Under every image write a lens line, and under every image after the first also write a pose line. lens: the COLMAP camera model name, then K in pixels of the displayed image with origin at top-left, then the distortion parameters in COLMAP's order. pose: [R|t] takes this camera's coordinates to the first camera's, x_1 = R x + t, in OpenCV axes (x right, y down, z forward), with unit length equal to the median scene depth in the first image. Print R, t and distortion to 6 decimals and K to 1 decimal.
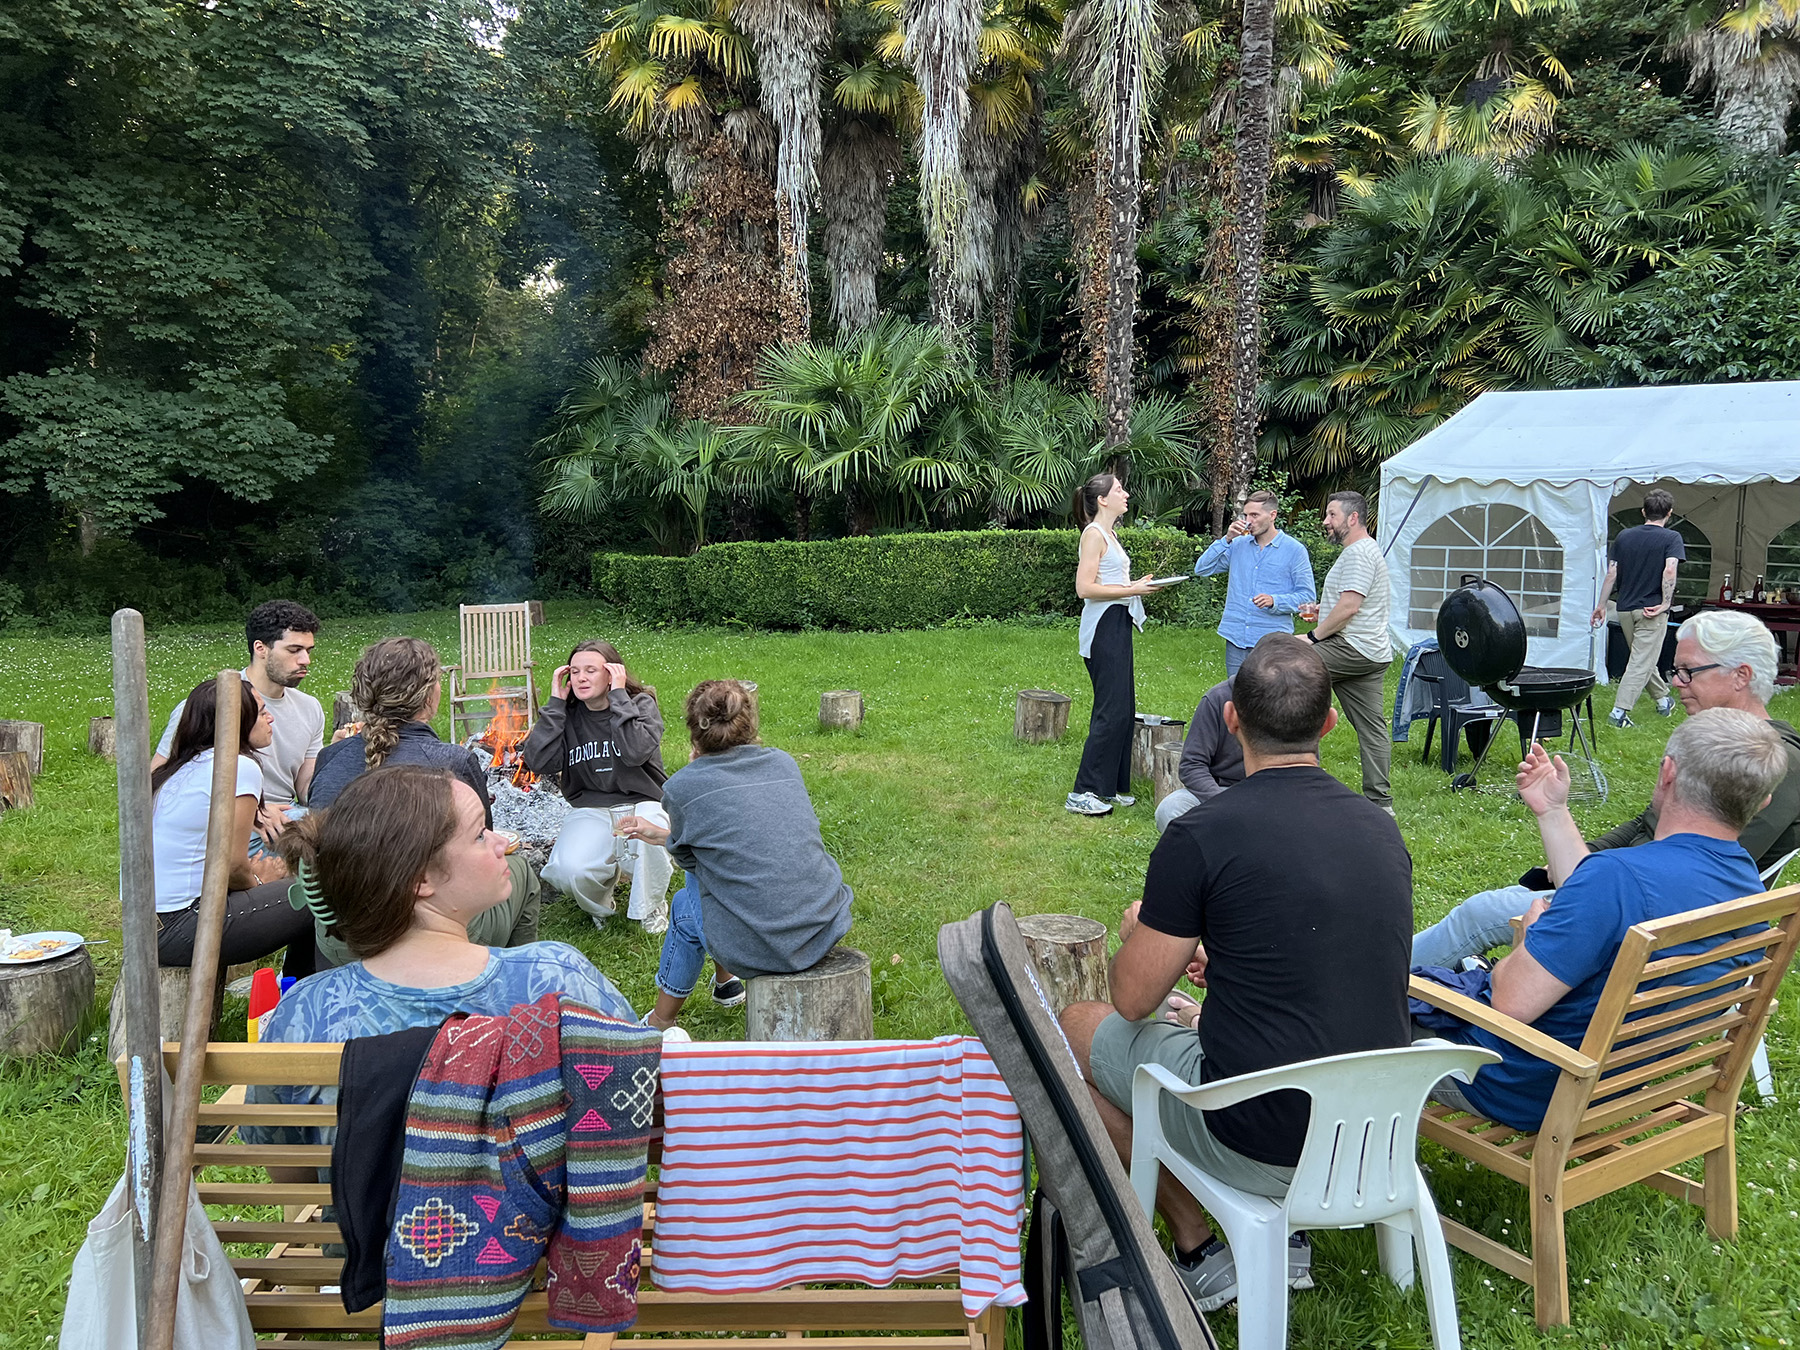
lens RADIAL K [[1358.5, 0, 898.2], [0, 1358.5, 671.9], [0, 0, 1]] dist [0.056616, -0.043590]
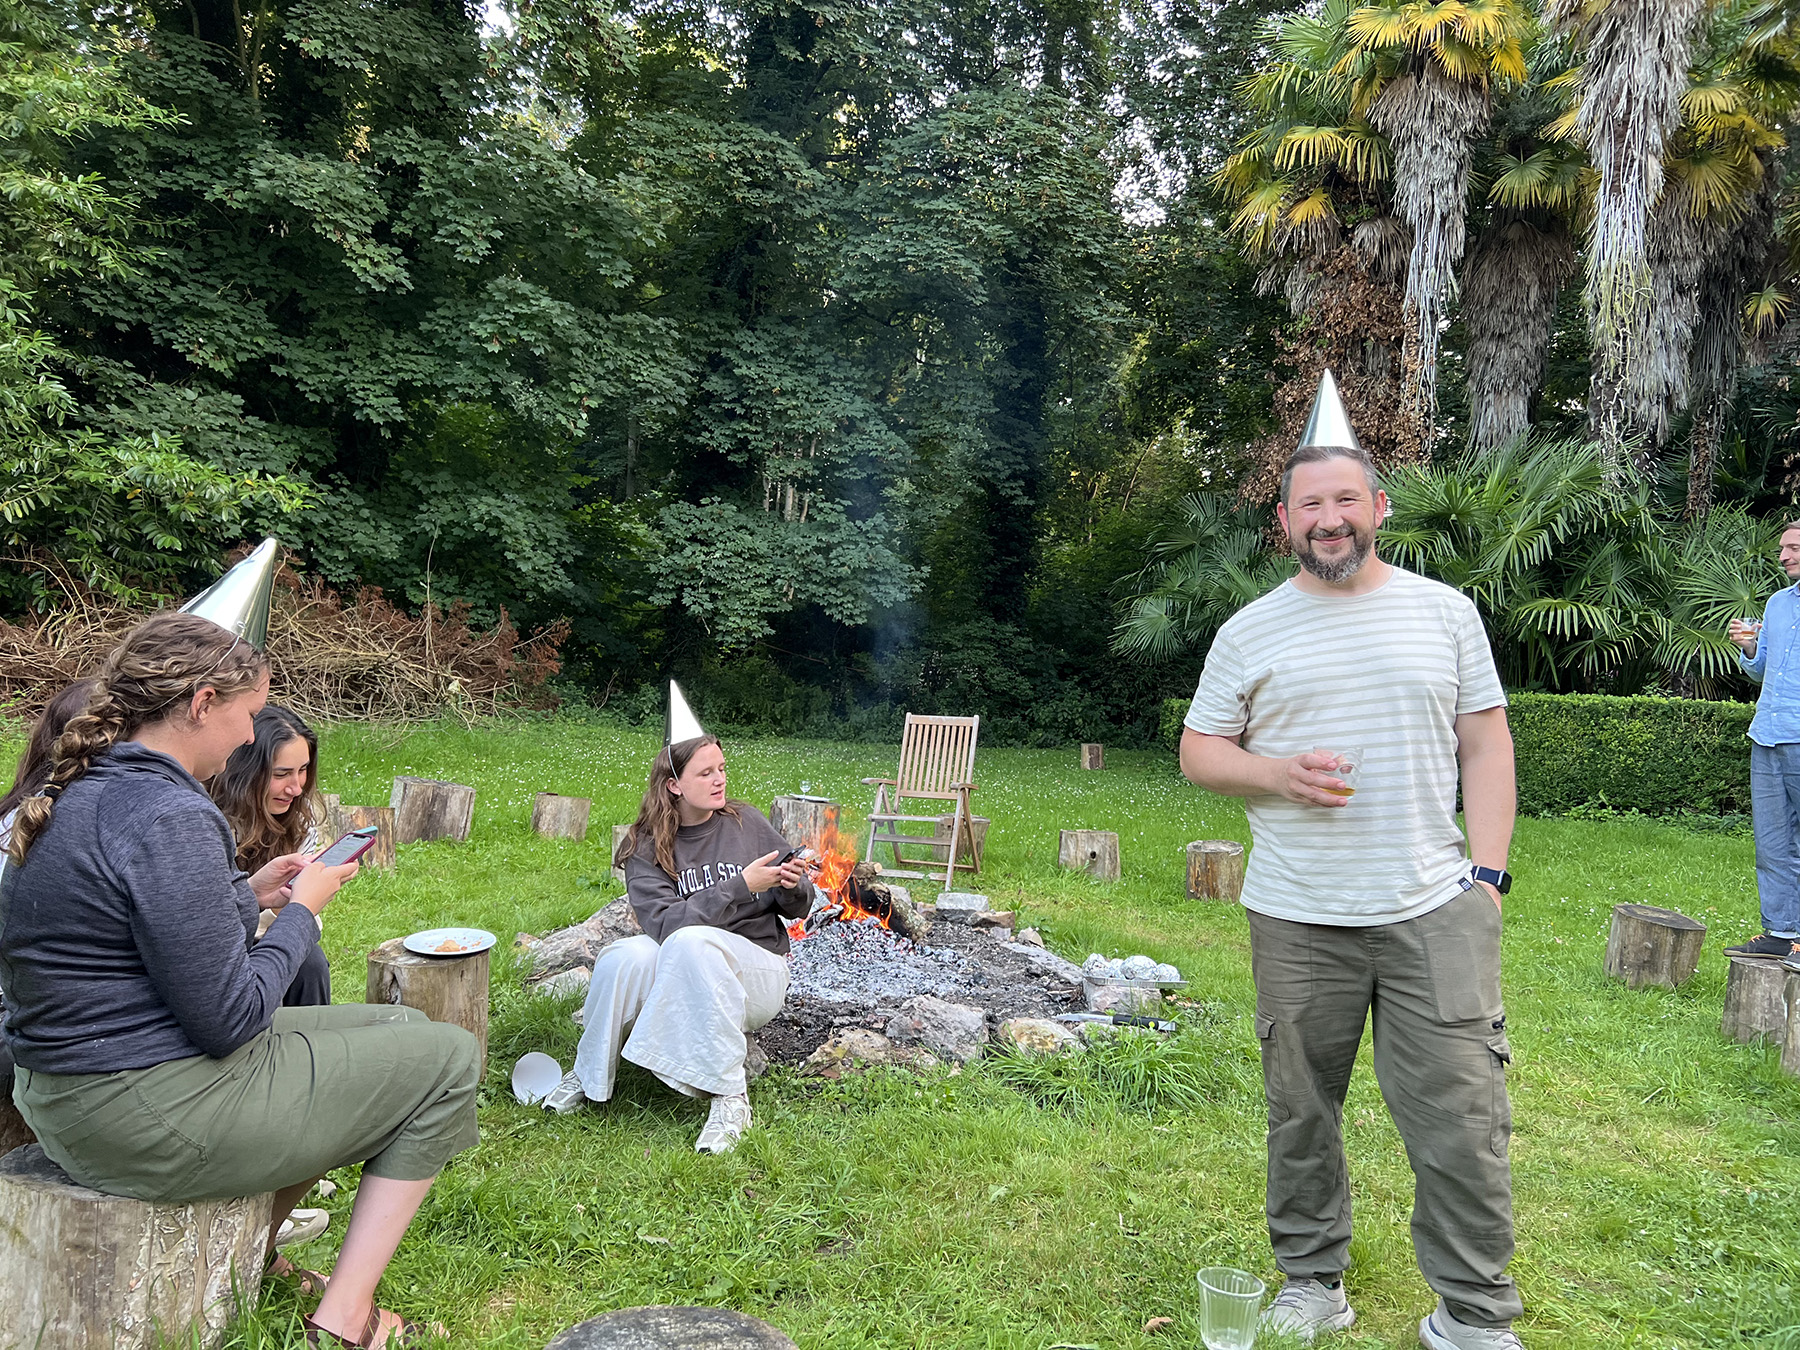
lens RADIAL K [[1358.5, 0, 905.8], [0, 1358.5, 675.3], [0, 0, 1]] dist [0.056616, -0.043590]
pose [[0.891919, 0.067986, -0.447056, 0.034363], [-0.121864, 0.988194, -0.092849, 0.004260], [0.435466, 0.137294, 0.889674, 0.115708]]
